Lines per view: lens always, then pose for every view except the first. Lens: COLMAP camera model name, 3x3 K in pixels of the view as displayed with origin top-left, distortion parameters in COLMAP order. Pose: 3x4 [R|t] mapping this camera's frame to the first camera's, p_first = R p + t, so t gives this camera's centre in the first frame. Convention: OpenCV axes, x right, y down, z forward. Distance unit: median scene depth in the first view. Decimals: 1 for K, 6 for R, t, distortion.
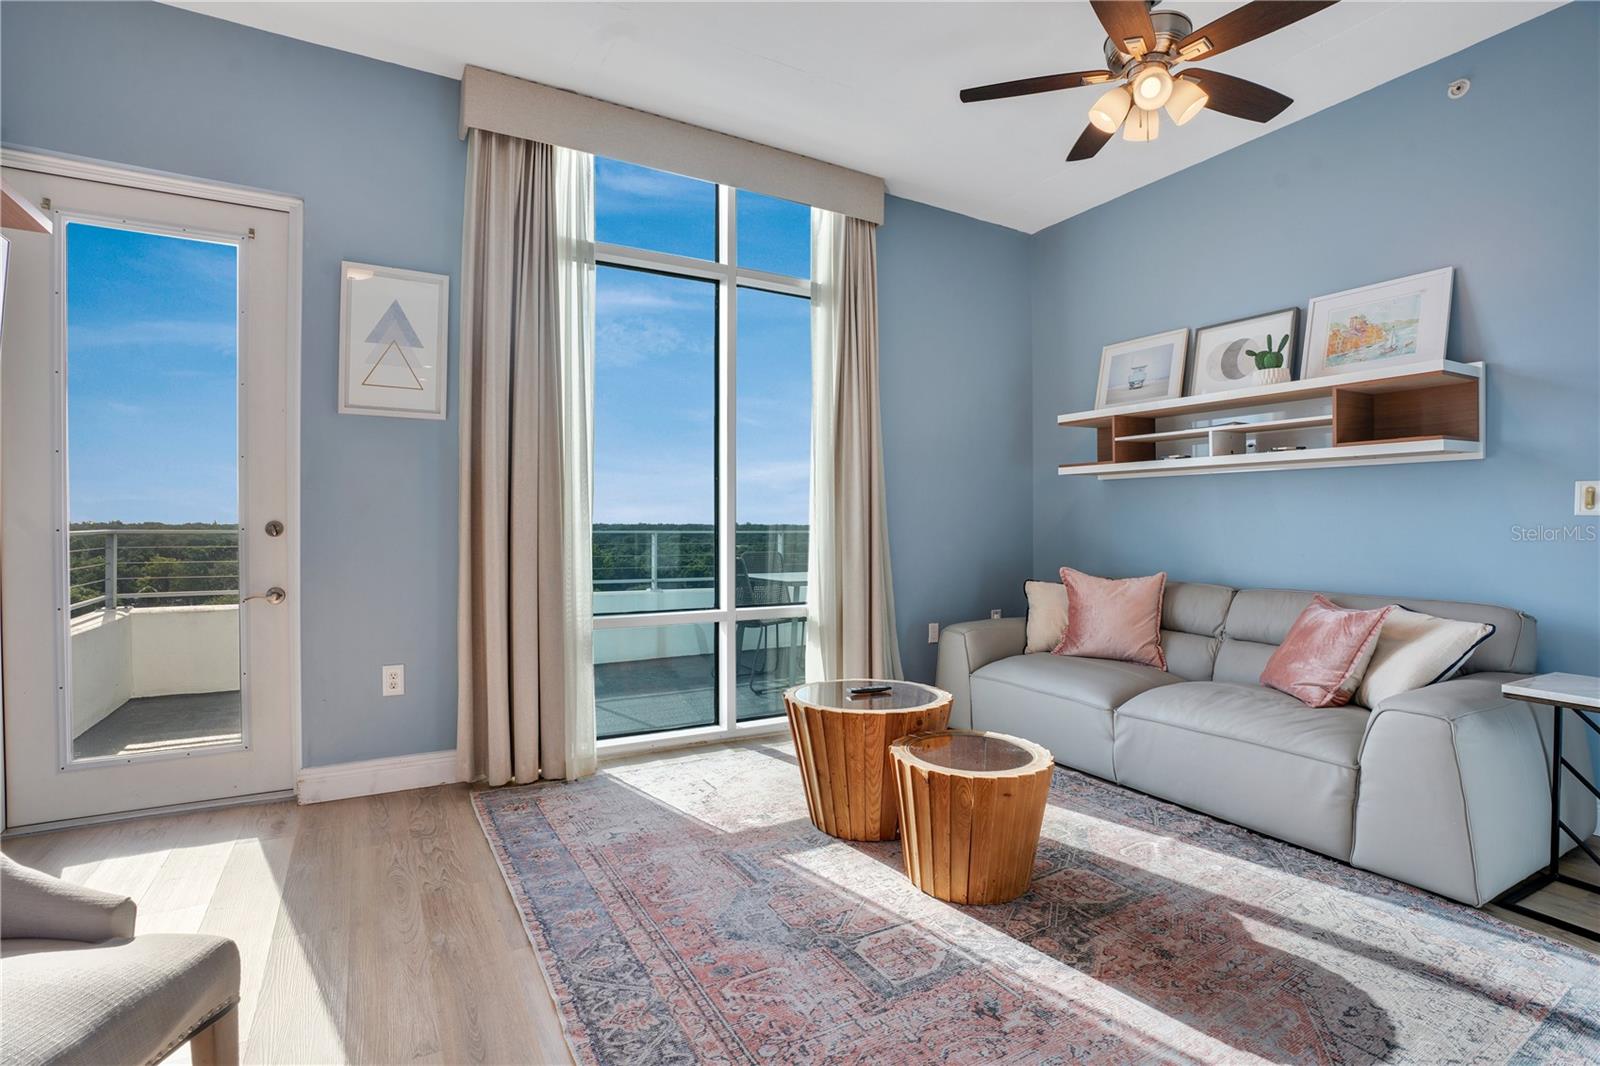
lens RADIAL K [[750.9, 0, 793.7], [0, 750.9, 523.8], [0, 0, 1]] dist [-0.045737, 0.000936]
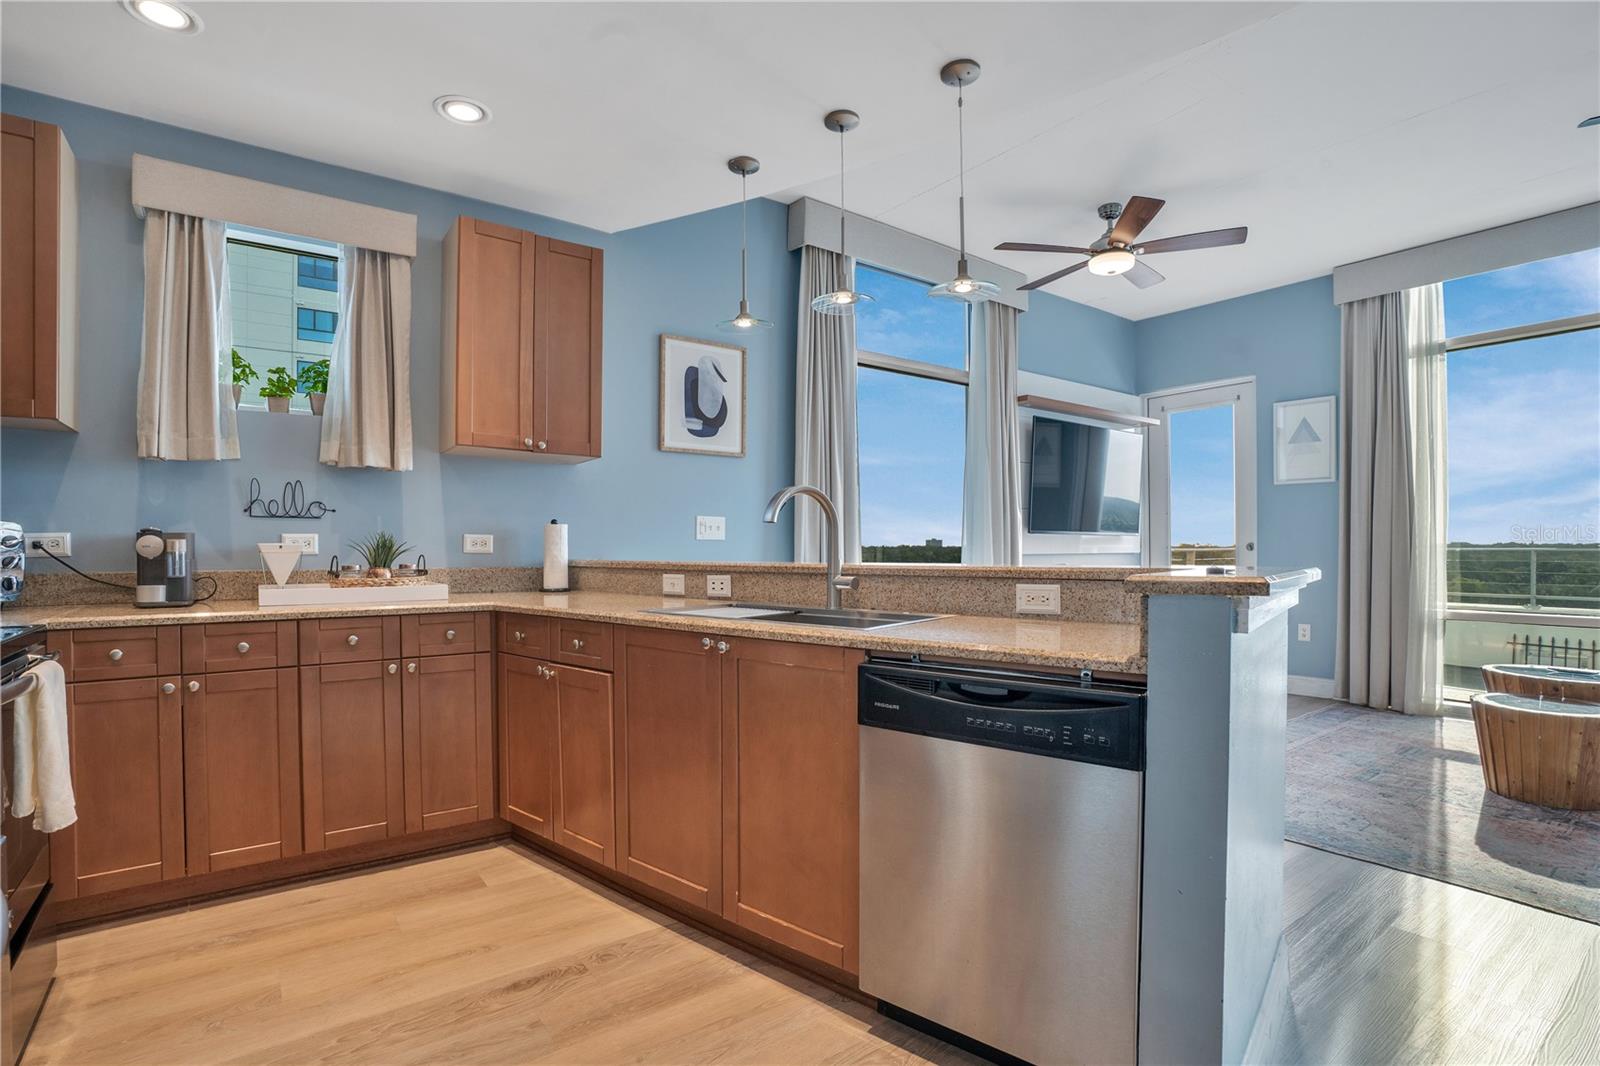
lens RADIAL K [[772.5, 0, 774.0], [0, 772.5, 550.8], [0, 0, 1]] dist [-0.069850, 0.028448]
pose [[0.093252, 0.005446, -0.995628, 1.101958], [0.004694, 0.999972, 0.005910, -0.000429], [0.995631, -0.005224, 0.093224, -0.422341]]
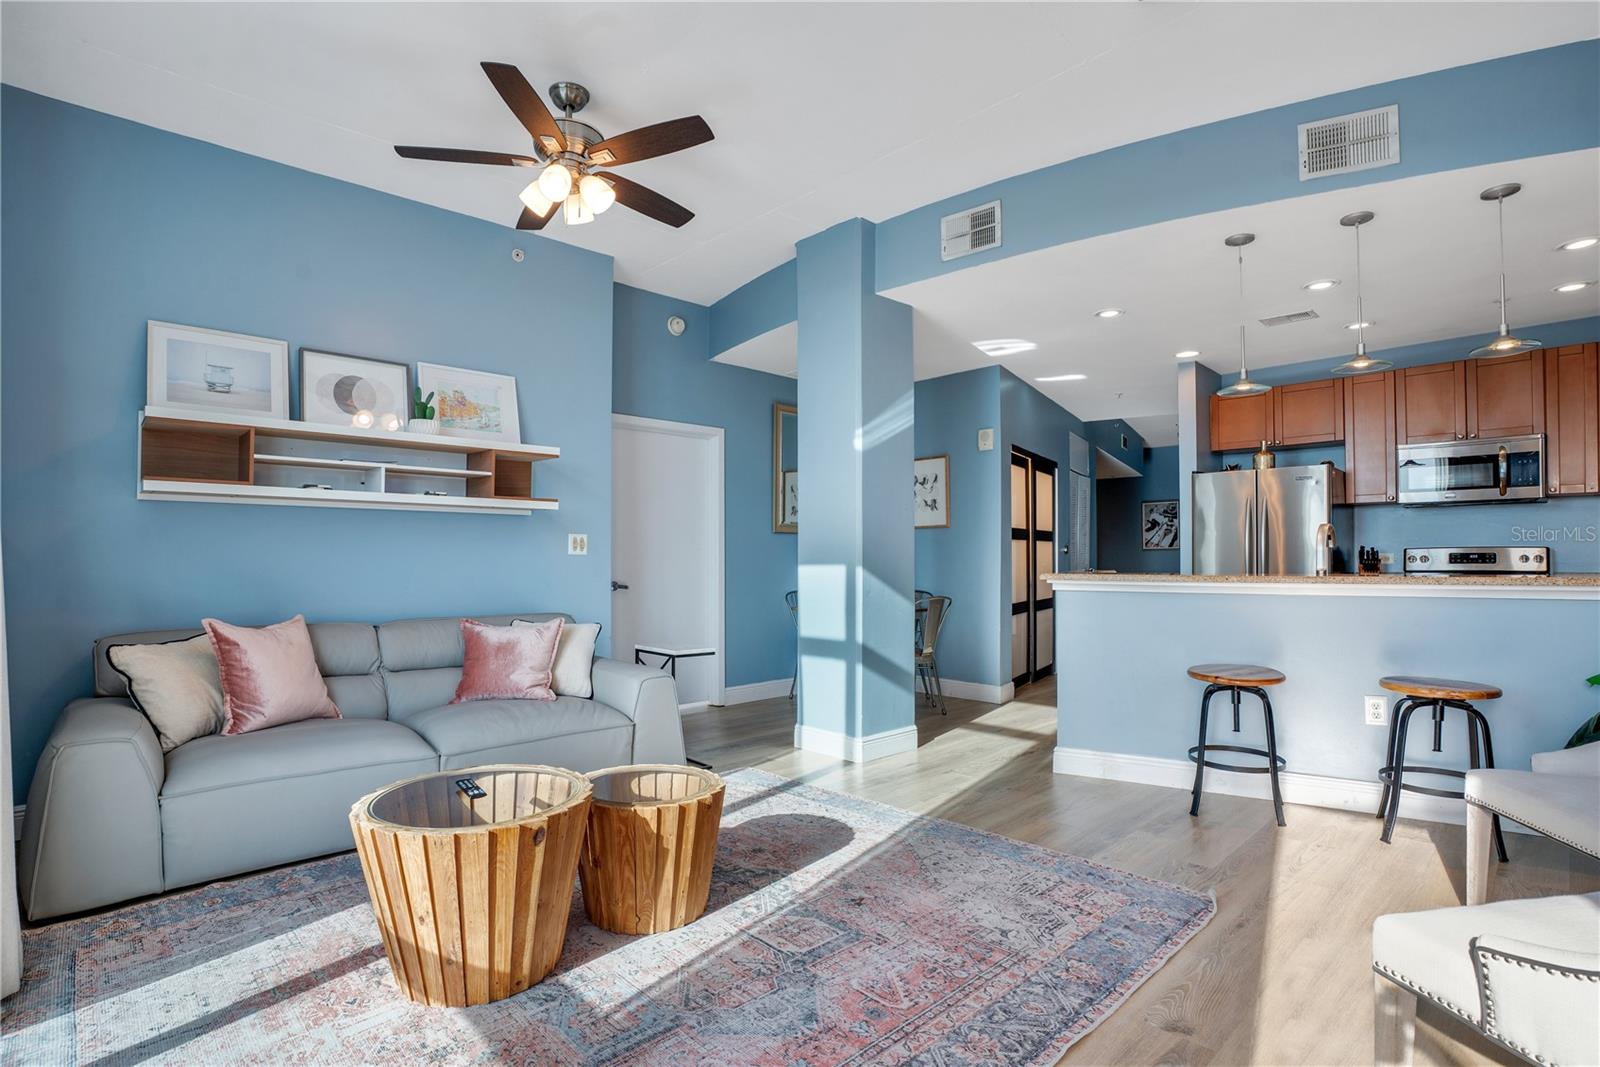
lens RADIAL K [[772.5, 0, 774.0], [0, 772.5, 551.3], [0, 0, 1]] dist [-0.069850, 0.028448]
pose [[-0.213203, 0.010319, 0.976953, -0.617830], [-0.000136, 0.999944, -0.010591, -0.001211], [-0.977008, -0.002391, -0.213190, 0.786481]]
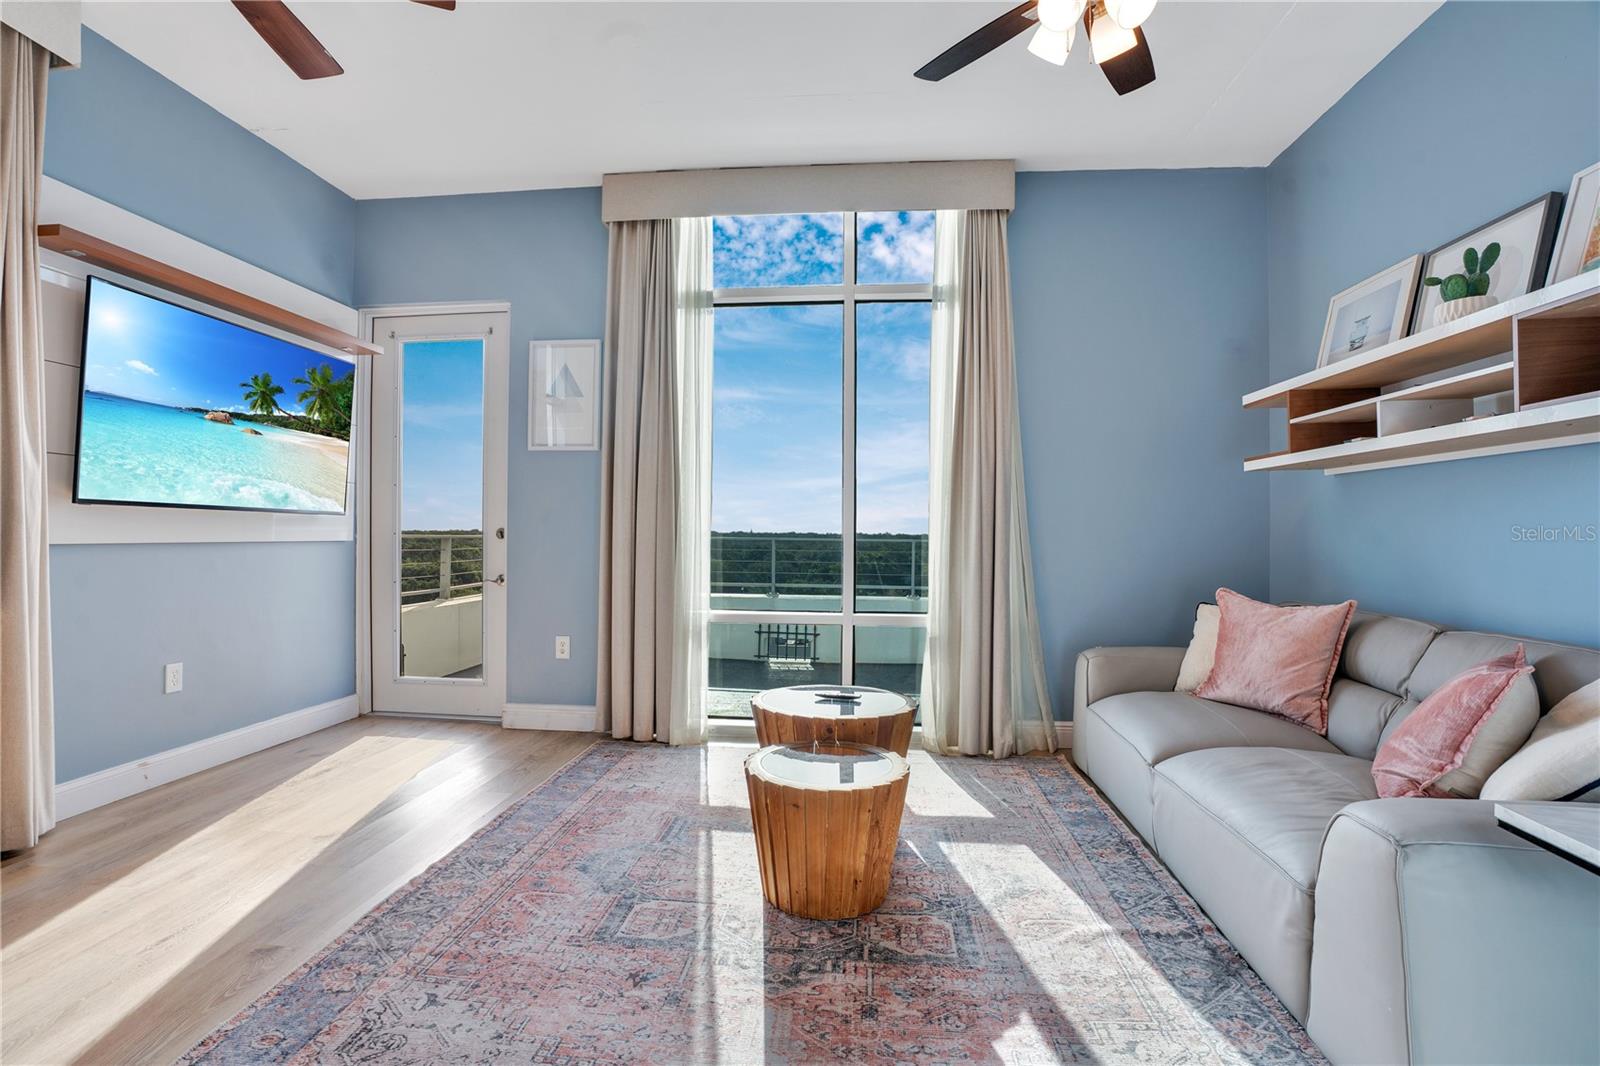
lens RADIAL K [[758.8, 0, 798.8], [0, 758.8, 529.0], [0, 0, 1]] dist [-0.046705, 0.002473]
pose [[0.816780, 0.000271, -0.576950, 0.580825], [-0.005915, 0.999951, -0.007905, 0.005567], [0.576920, 0.009869, 0.816741, 0.124658]]
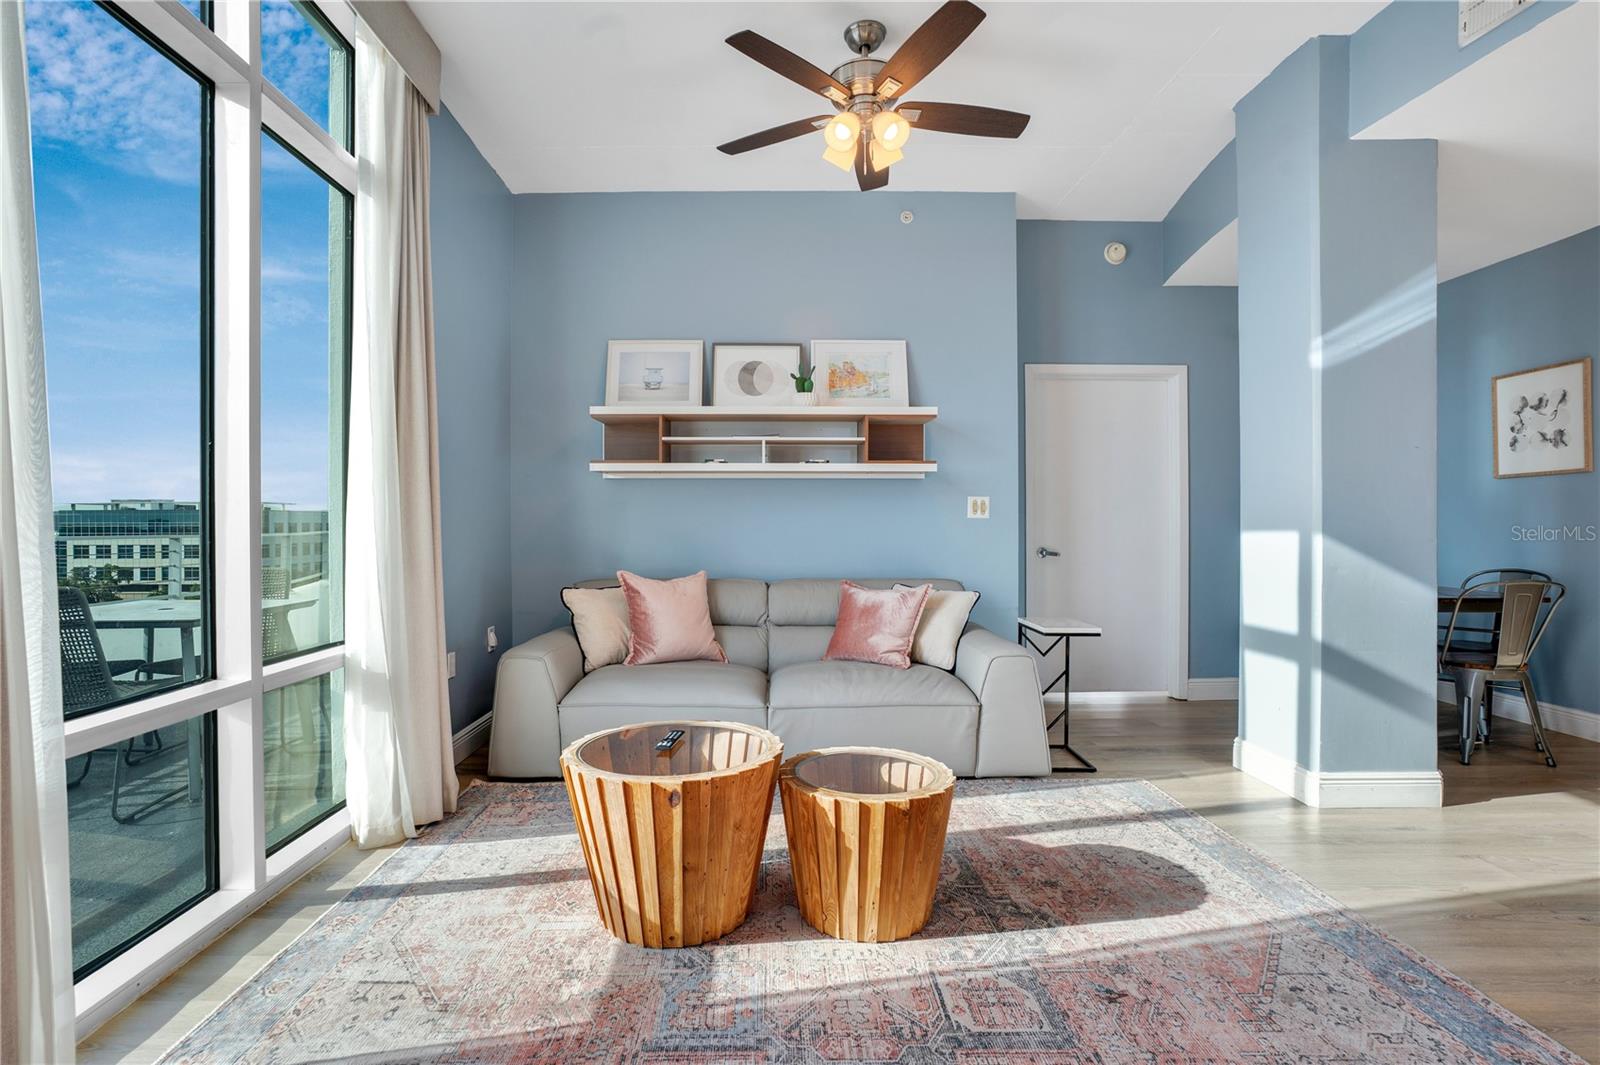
lens RADIAL K [[753.5, 0, 771.0], [0, 753.5, 528.9], [0, 0, 1]] dist [-0.057474, 0.024556]
pose [[0.495198, -0.003661, 0.868772, -0.460829], [0.000373, 0.999992, 0.004001, 0.003206], [-0.868780, -0.001657, 0.495196, 0.483245]]
